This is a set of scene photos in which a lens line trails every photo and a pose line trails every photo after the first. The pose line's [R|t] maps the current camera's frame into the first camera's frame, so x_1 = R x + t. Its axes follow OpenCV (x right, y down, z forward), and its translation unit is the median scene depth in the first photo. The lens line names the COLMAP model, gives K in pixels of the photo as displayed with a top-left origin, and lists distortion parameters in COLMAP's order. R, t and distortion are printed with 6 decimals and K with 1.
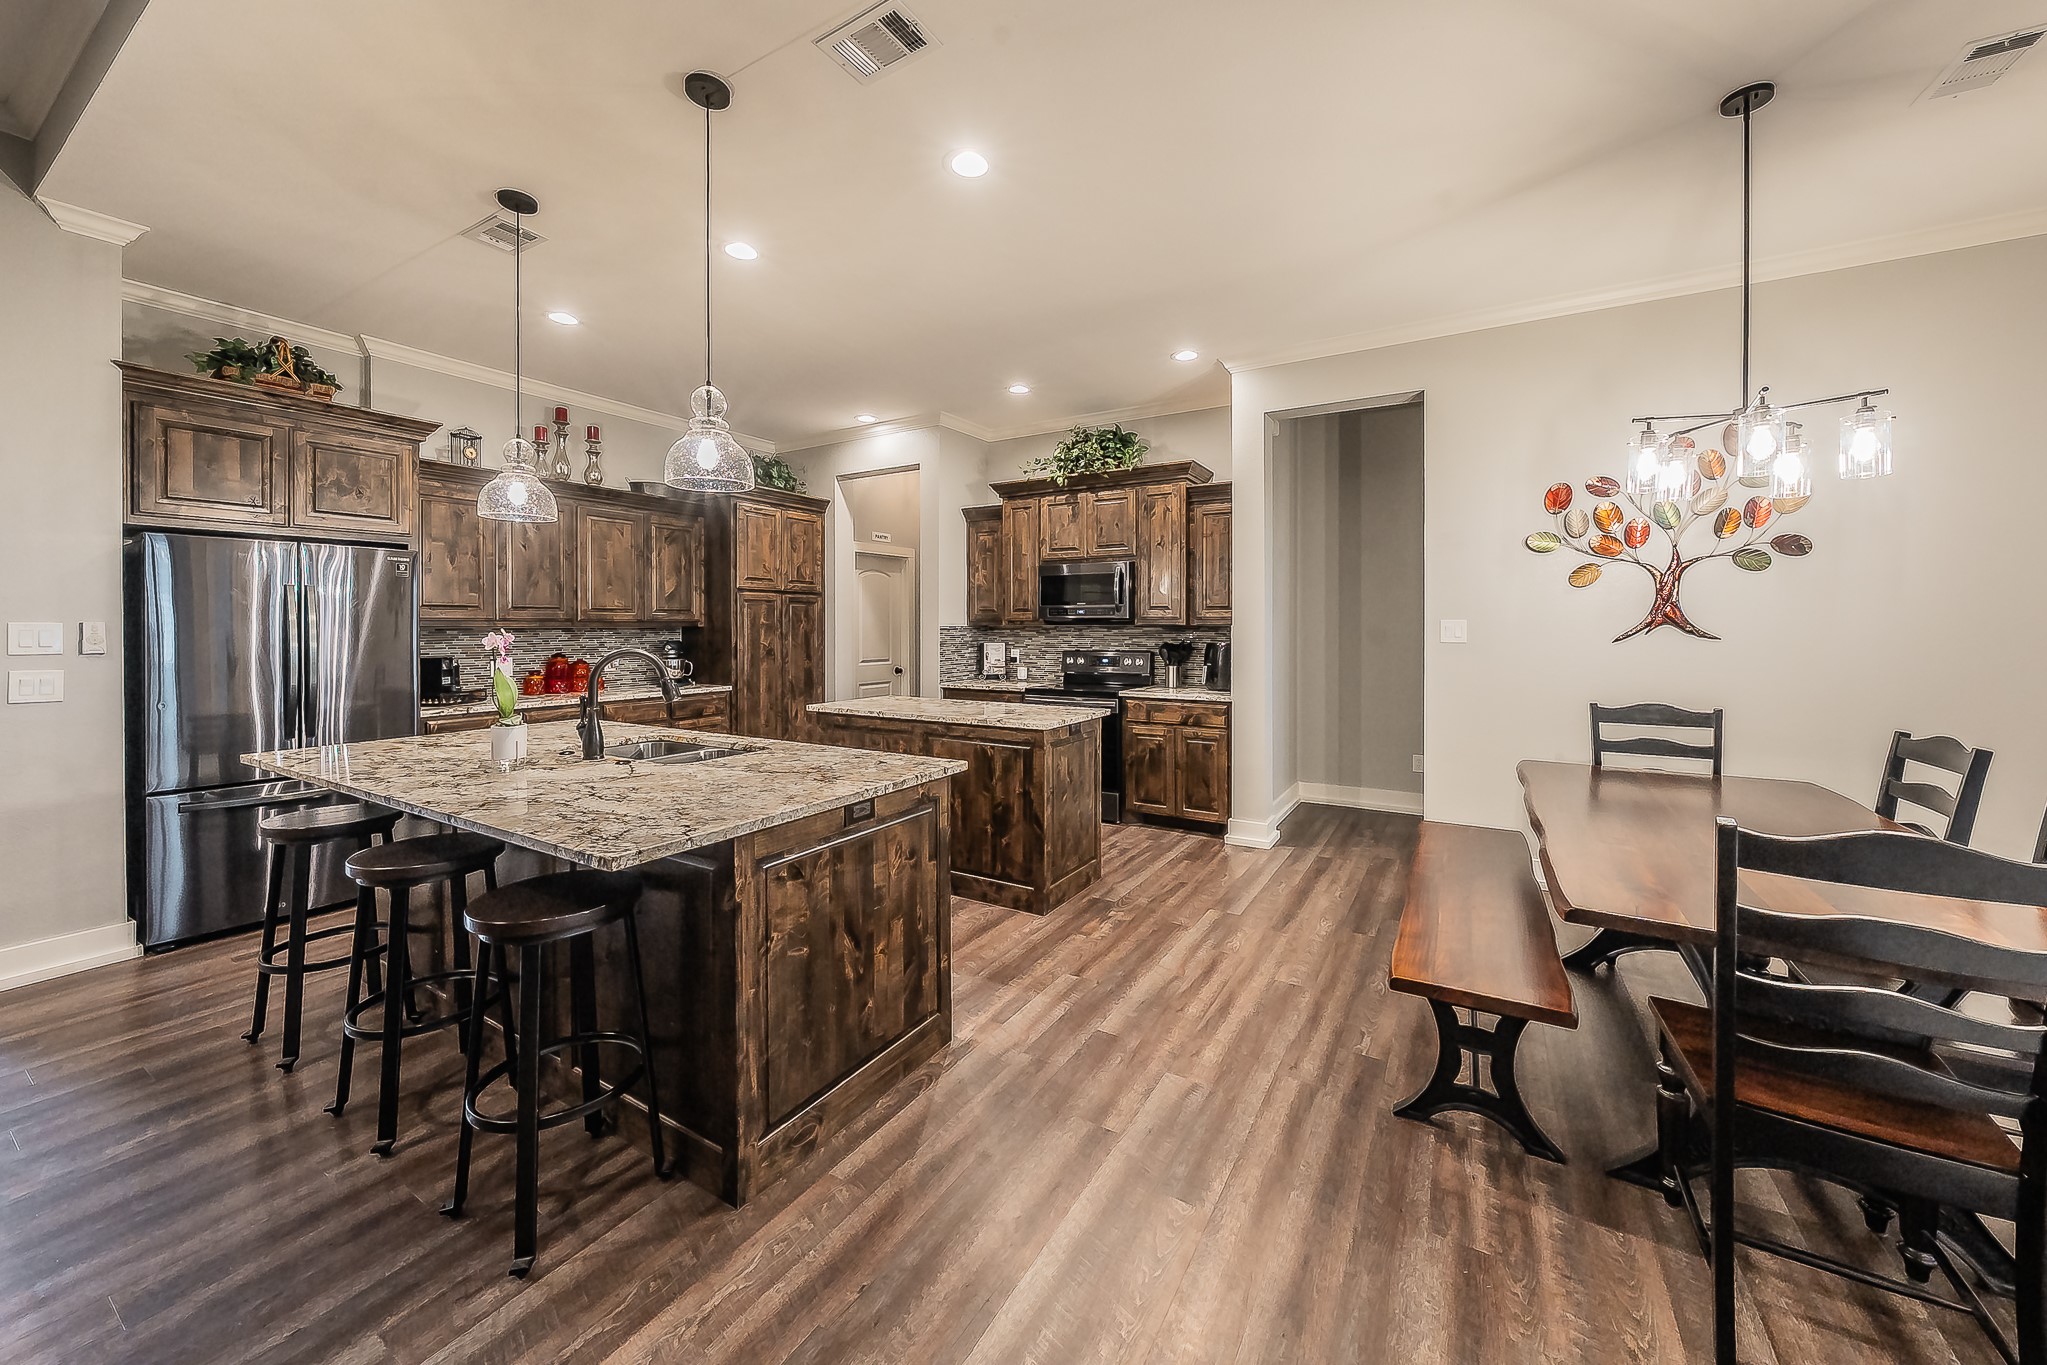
lens RADIAL K [[732.0, 0, 1070.7], [0, 732.0, 630.7], [0, 0, 1]] dist [-0.000951, -0.000299]
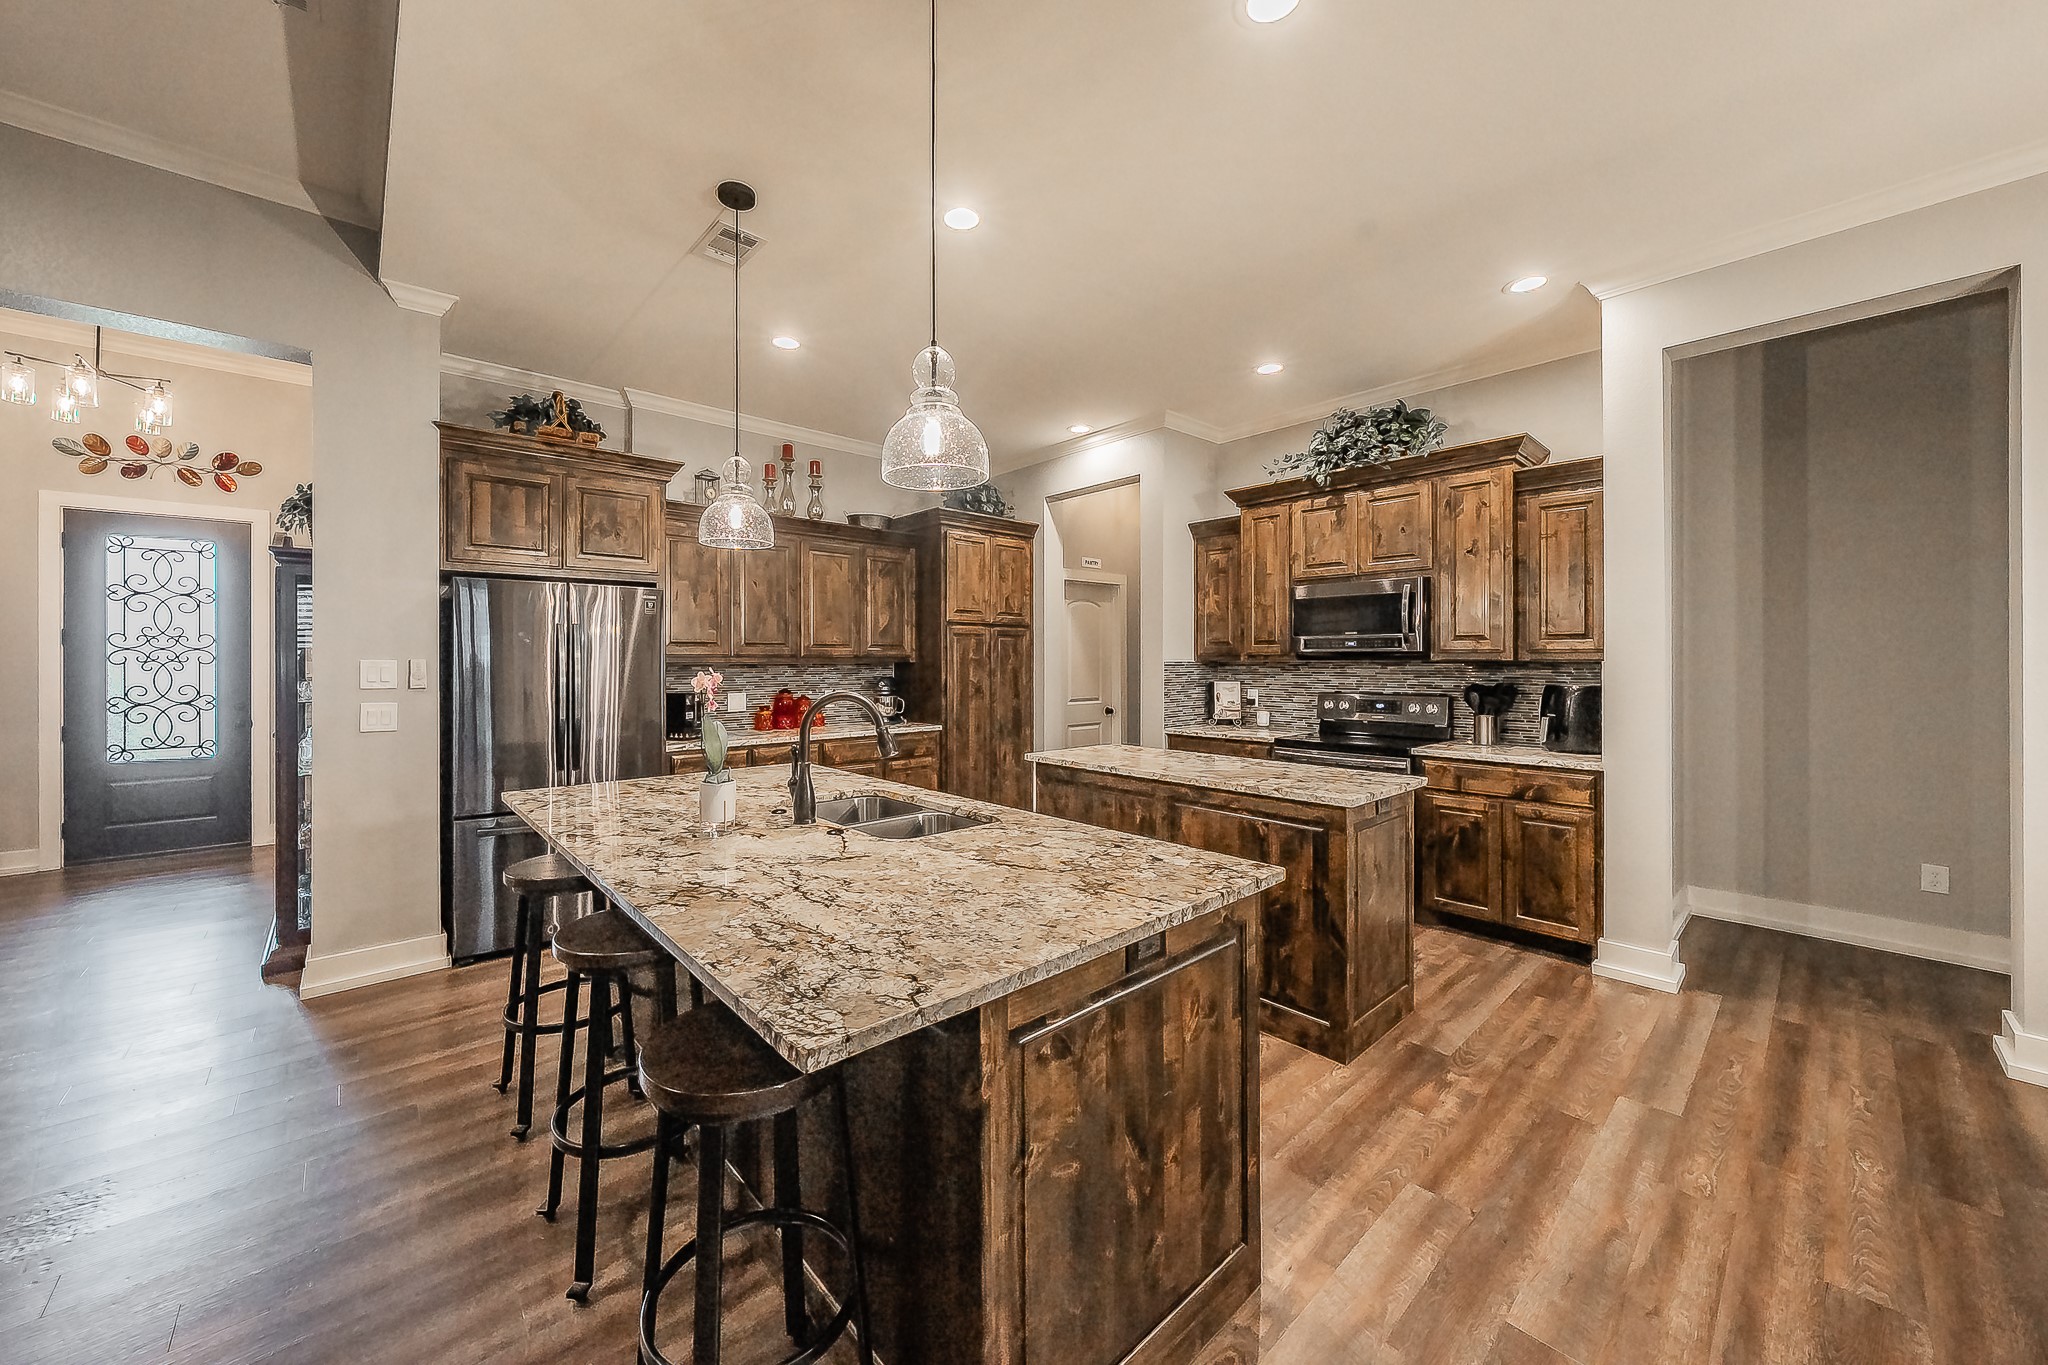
lens RADIAL K [[745.4, 0, 1008.3], [0, 745.4, 661.3], [0, 0, 1]] dist [0.000108, -0.000084]
pose [[0.945162, -0.000482, -0.326602, -0.102001], [-0.001093, 0.999989, -0.004638, -0.003851], [0.326600, 0.004741, 0.945151, 0.178826]]
